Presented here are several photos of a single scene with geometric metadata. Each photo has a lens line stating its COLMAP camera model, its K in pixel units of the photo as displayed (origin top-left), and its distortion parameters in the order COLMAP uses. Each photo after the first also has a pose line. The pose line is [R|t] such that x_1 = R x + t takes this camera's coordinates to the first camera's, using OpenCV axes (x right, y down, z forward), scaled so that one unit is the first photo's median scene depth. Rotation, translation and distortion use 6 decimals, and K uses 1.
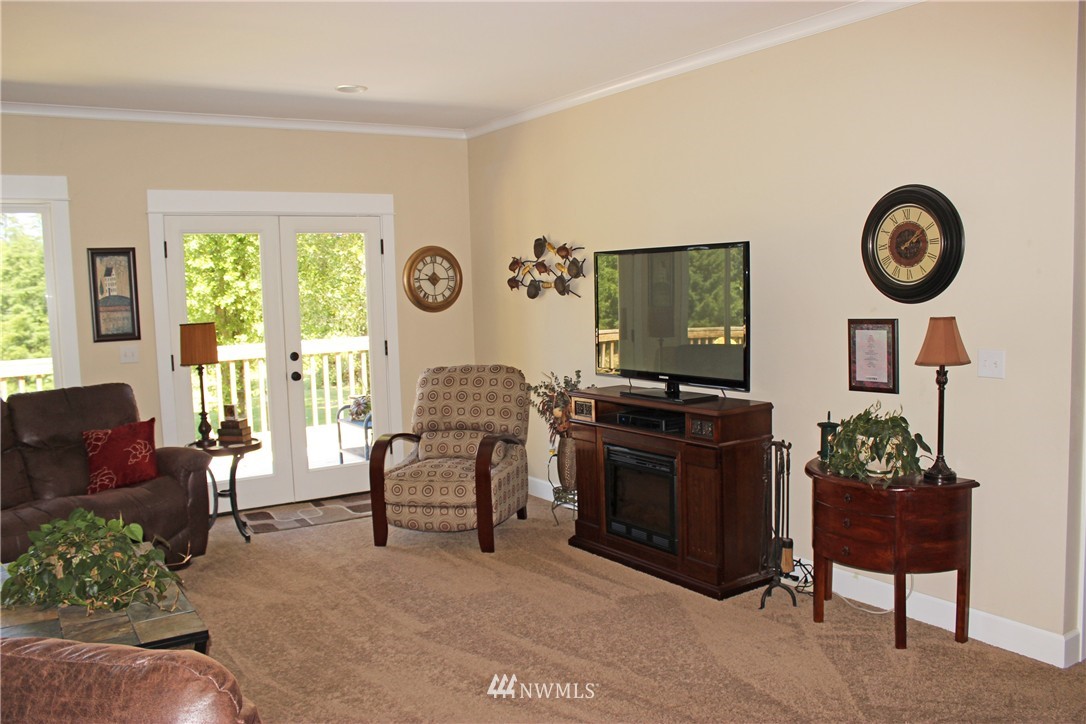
lens RADIAL K [[919.6, 0, 543.0], [0, 919.6, 362.0], [0, 0, 1]] dist [-0.156131, 0.154544]
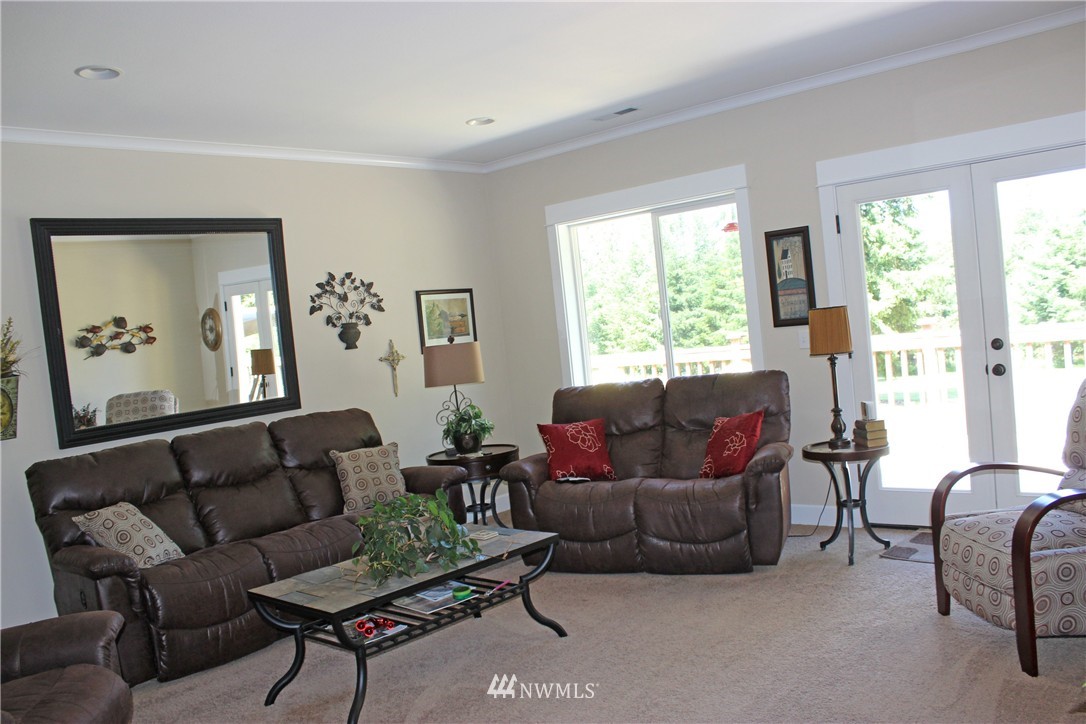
lens RADIAL K [[919.6, 0, 543.0], [0, 919.6, 362.0], [0, 0, 1]] dist [-0.156131, 0.154544]
pose [[0.267829, 0.045600, -0.962387, 0.394849], [0.007372, 0.998753, 0.049375, -0.035139], [0.963438, -0.020319, 0.267159, 0.484448]]
